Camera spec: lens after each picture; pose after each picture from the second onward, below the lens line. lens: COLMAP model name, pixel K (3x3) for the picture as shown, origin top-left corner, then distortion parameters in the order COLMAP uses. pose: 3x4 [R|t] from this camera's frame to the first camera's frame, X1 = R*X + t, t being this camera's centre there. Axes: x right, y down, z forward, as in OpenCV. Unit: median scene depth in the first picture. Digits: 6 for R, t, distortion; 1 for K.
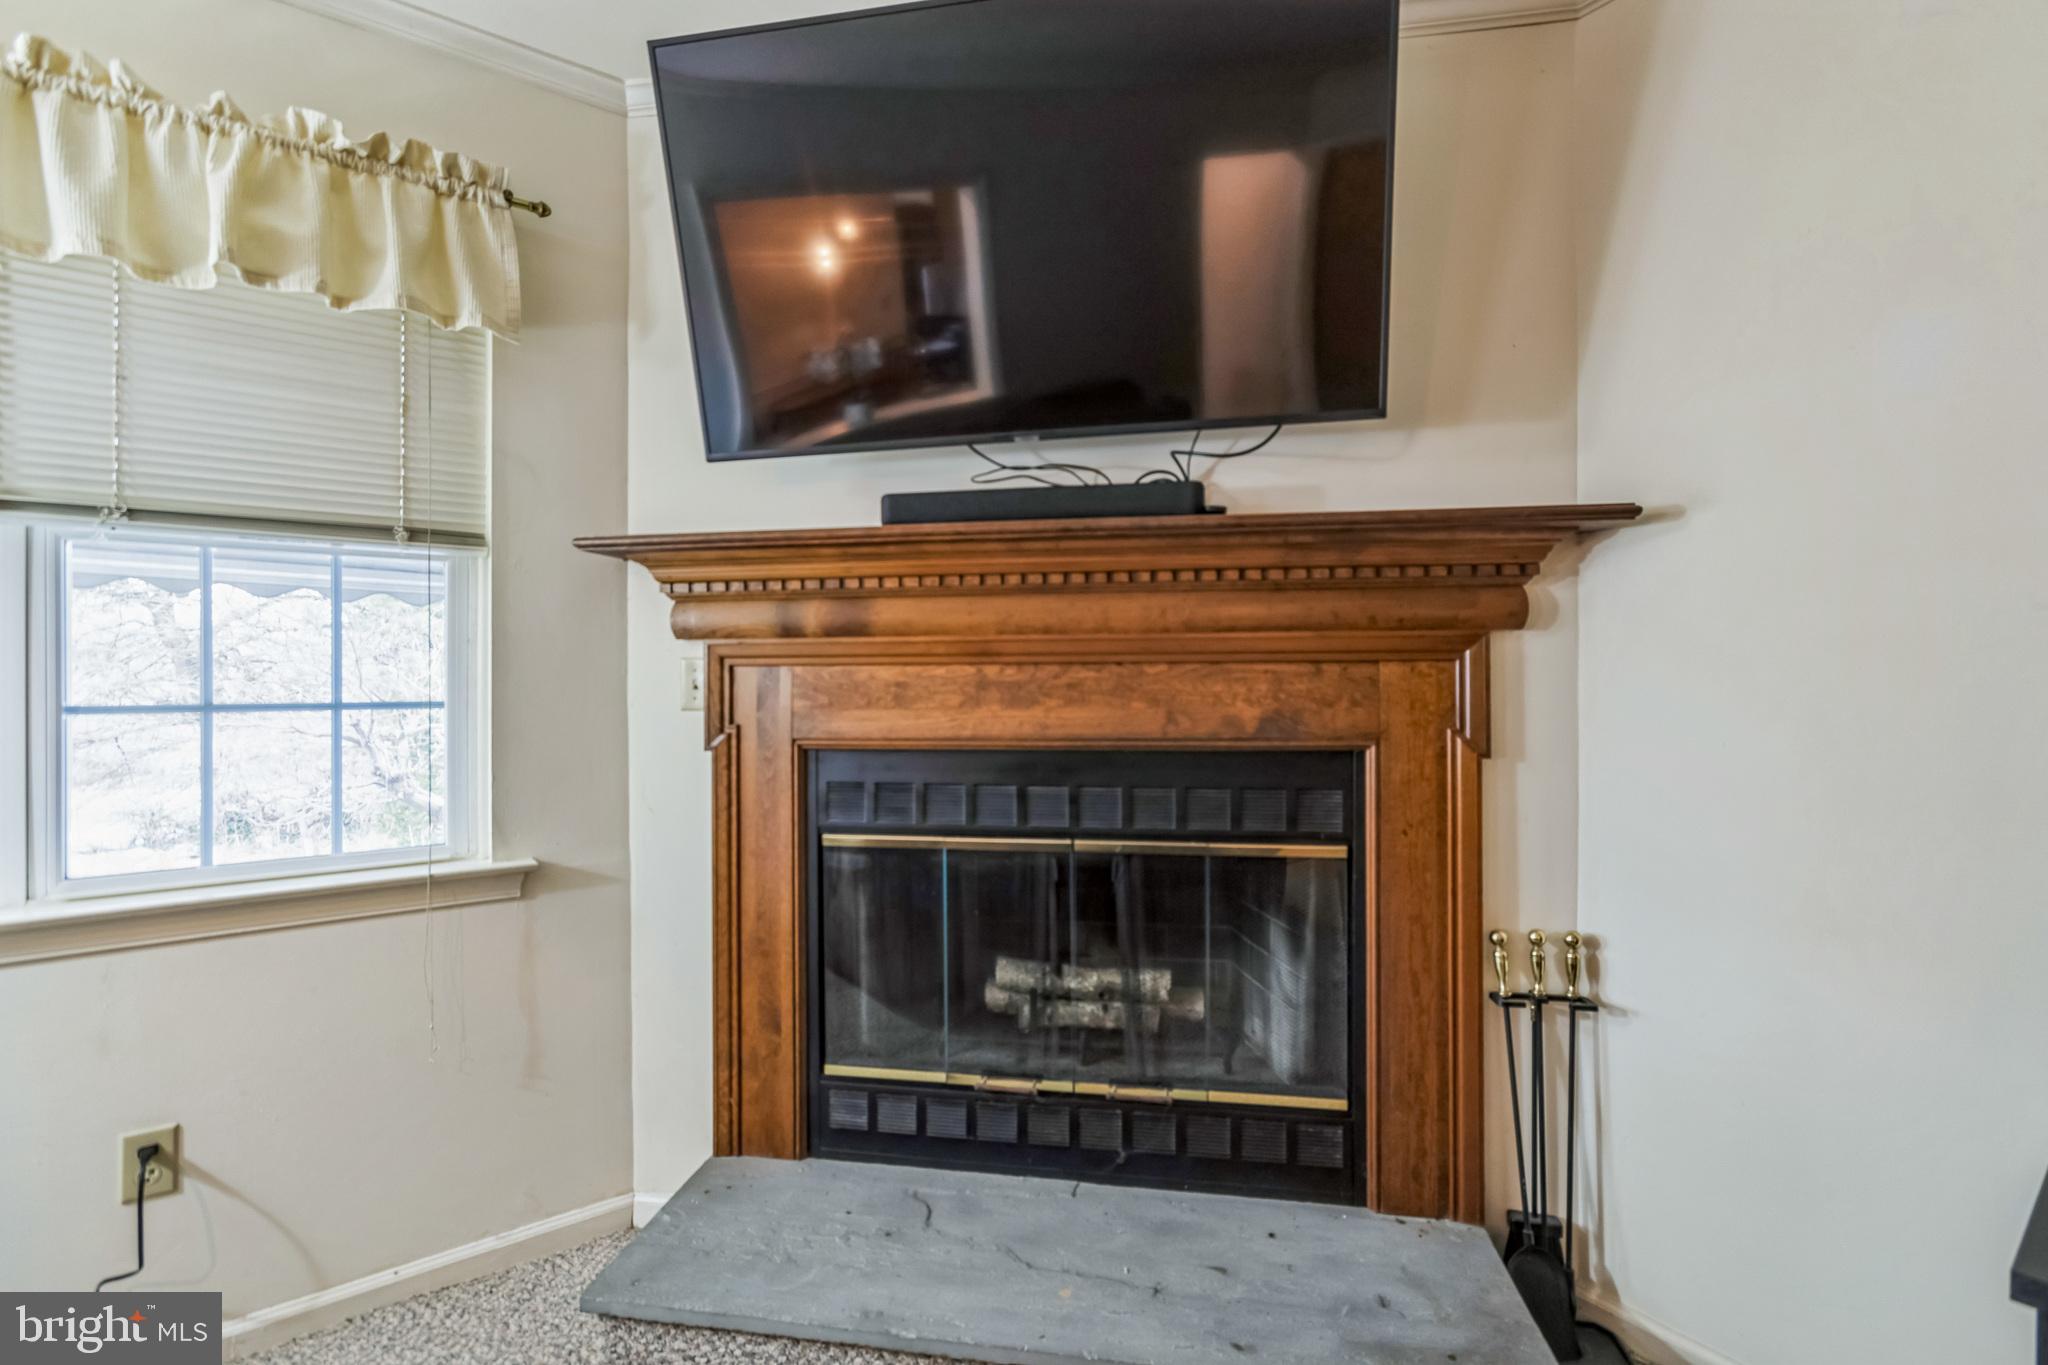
lens RADIAL K [[937.8, 0, 1039.2], [0, 937.8, 673.2], [0, 0, 1]] dist [-0.015437, 0.000346]
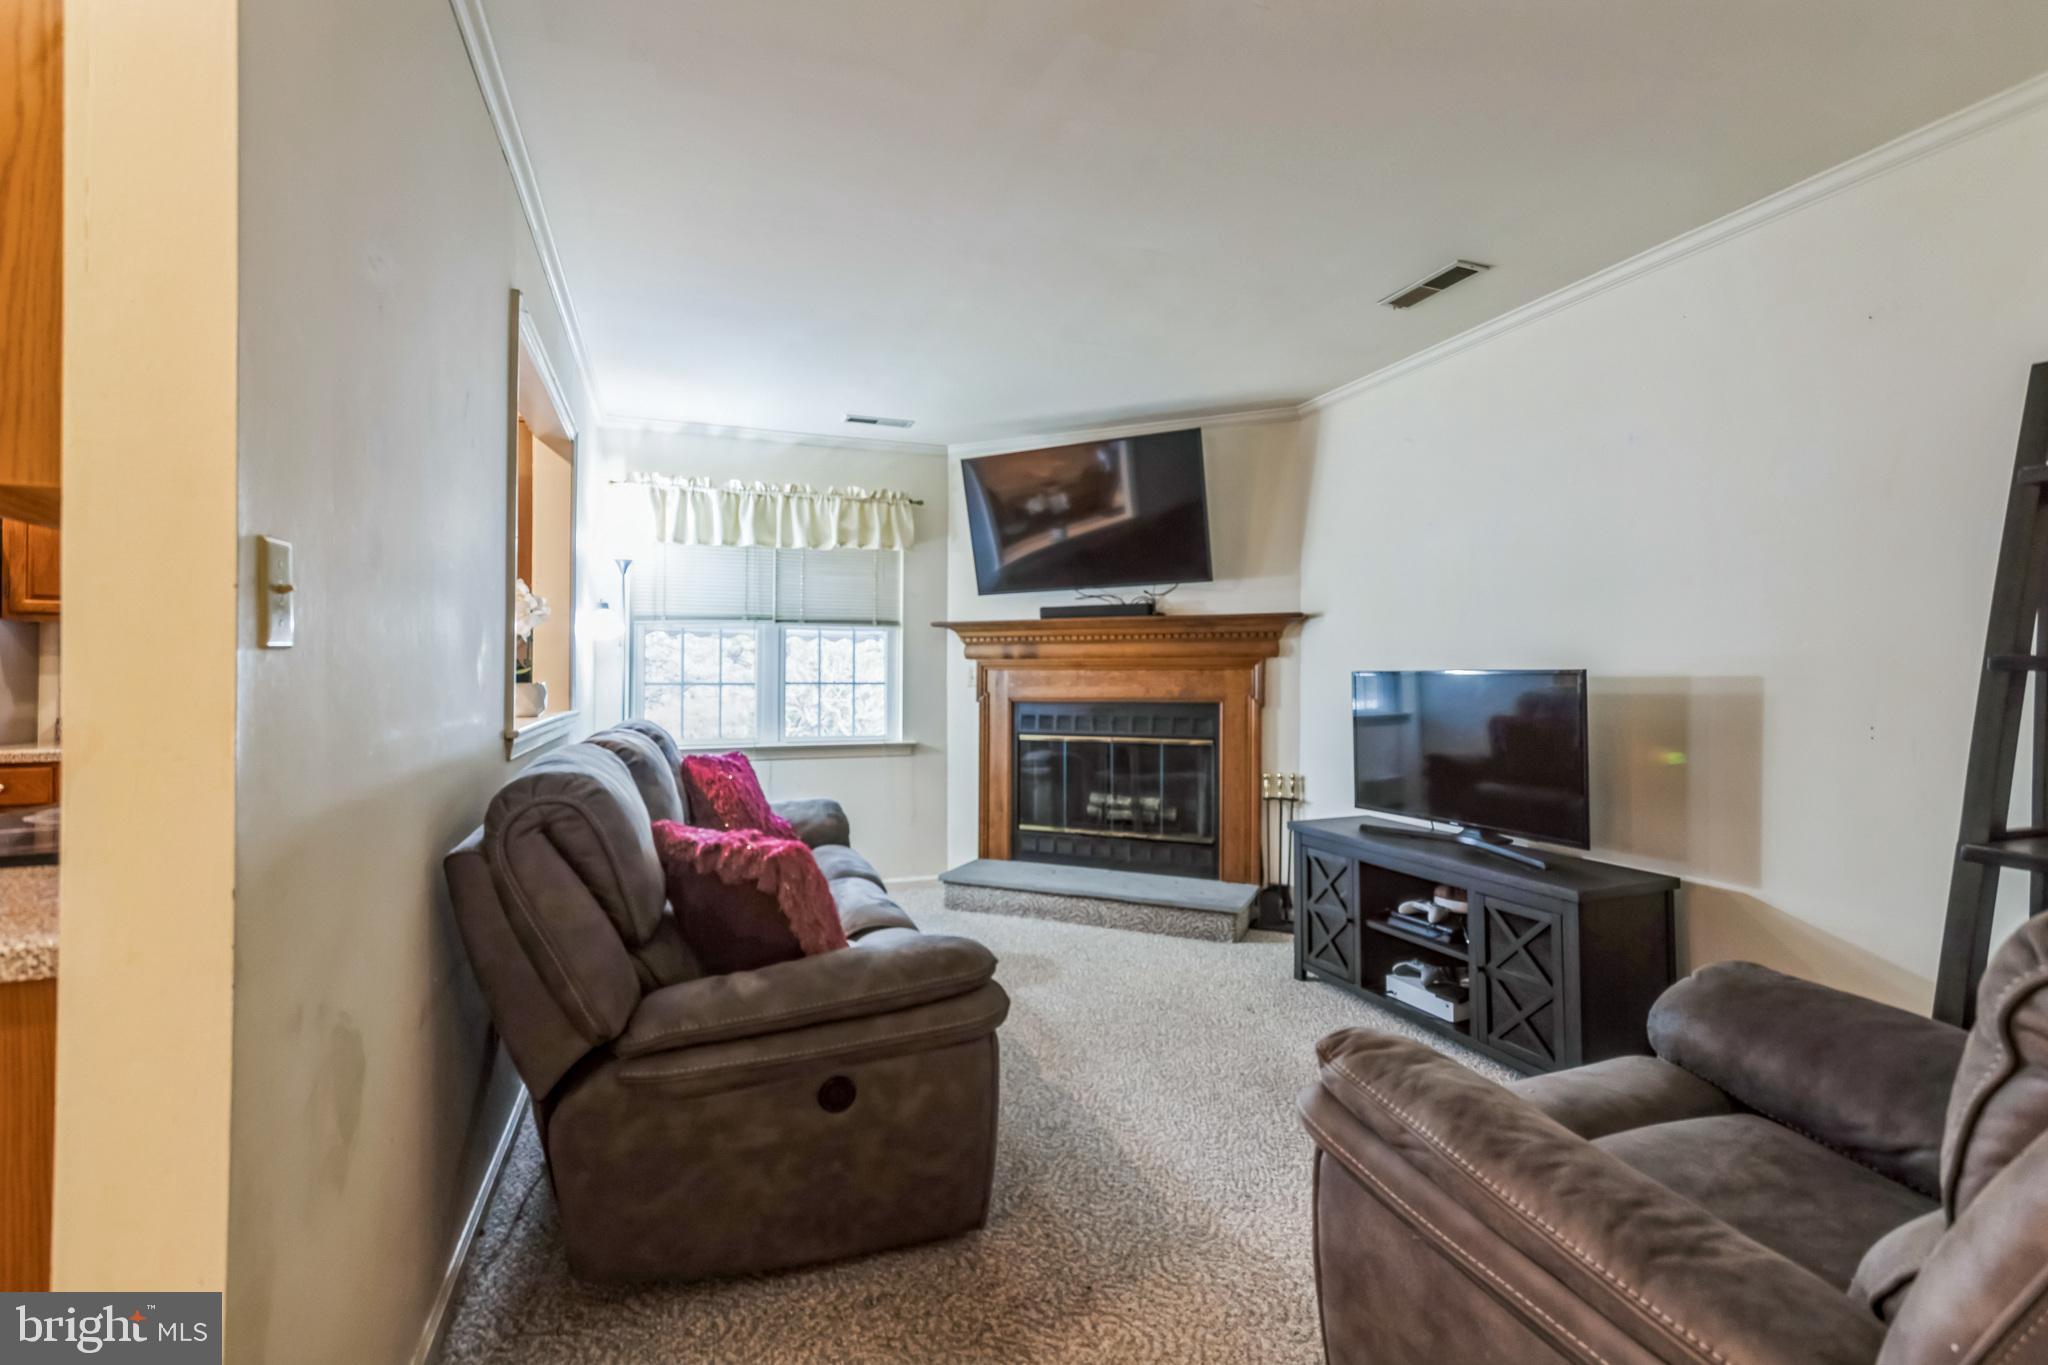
lens RADIAL K [[929.8, 0, 1018.7], [0, 929.8, 654.9], [0, 0, 1]] dist [-0.000111, 0.000130]
pose [[0.963182, 0.000253, -0.268850, 0.479611], [-0.005826, 0.999784, -0.019933, 0.002583], [0.268787, 0.020765, 0.962976, -1.552160]]
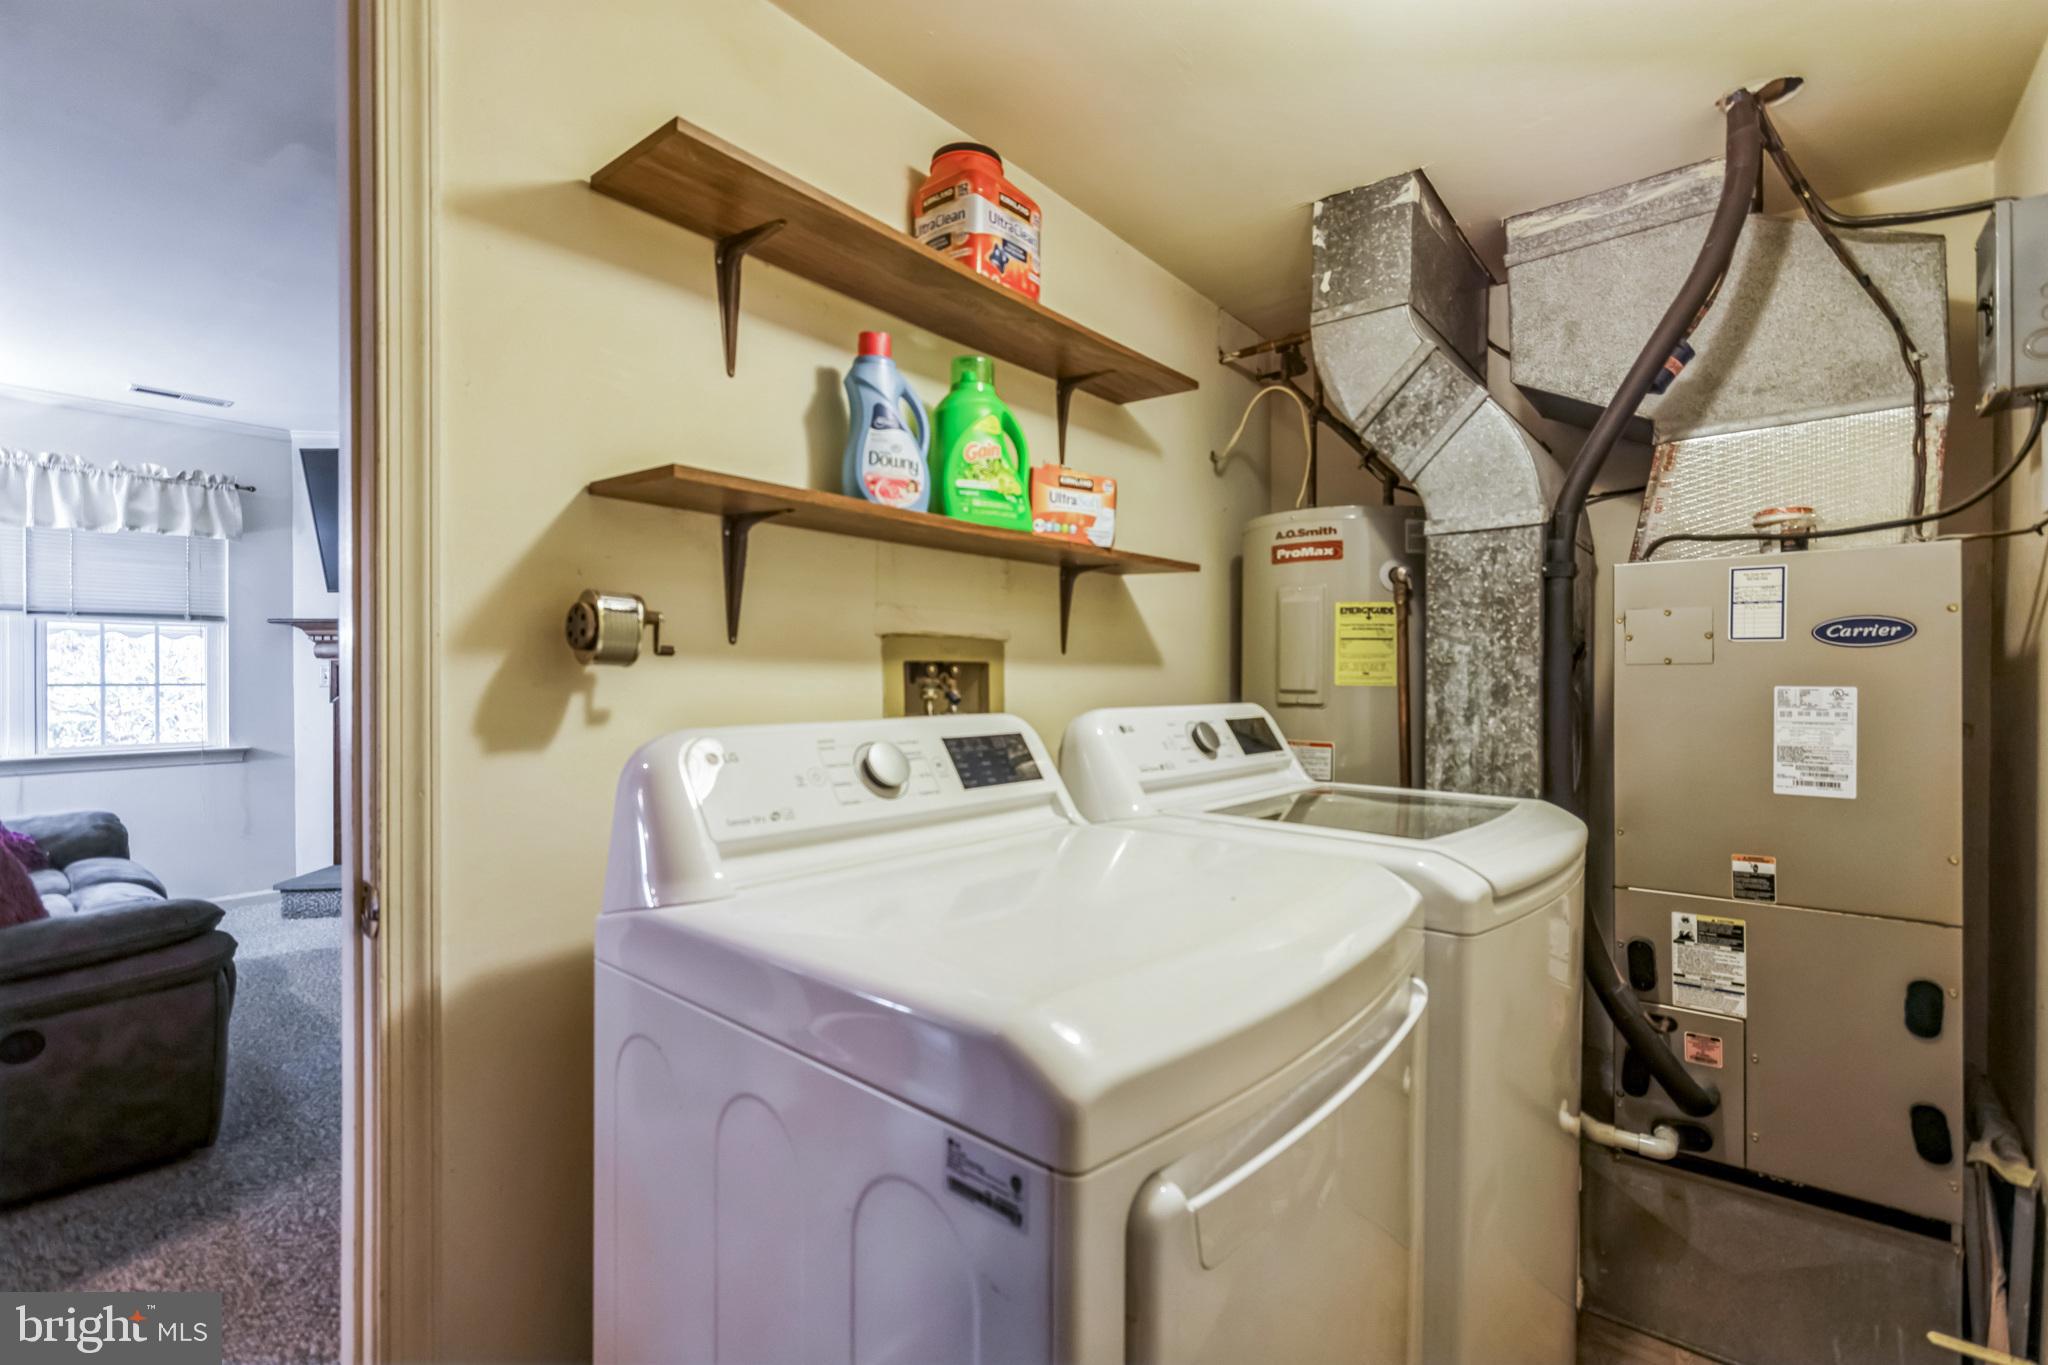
lens RADIAL K [[911.4, 0, 1024.0], [0, 911.4, 682.5], [0, 0, 1]] dist [0.000856, 0.000652]
pose [[0.965689, 0.001653, 0.259695, 0.851962], [-0.003289, 0.999977, 0.005865, 0.007013], [-0.259679, -0.006518, 0.965673, -1.949559]]
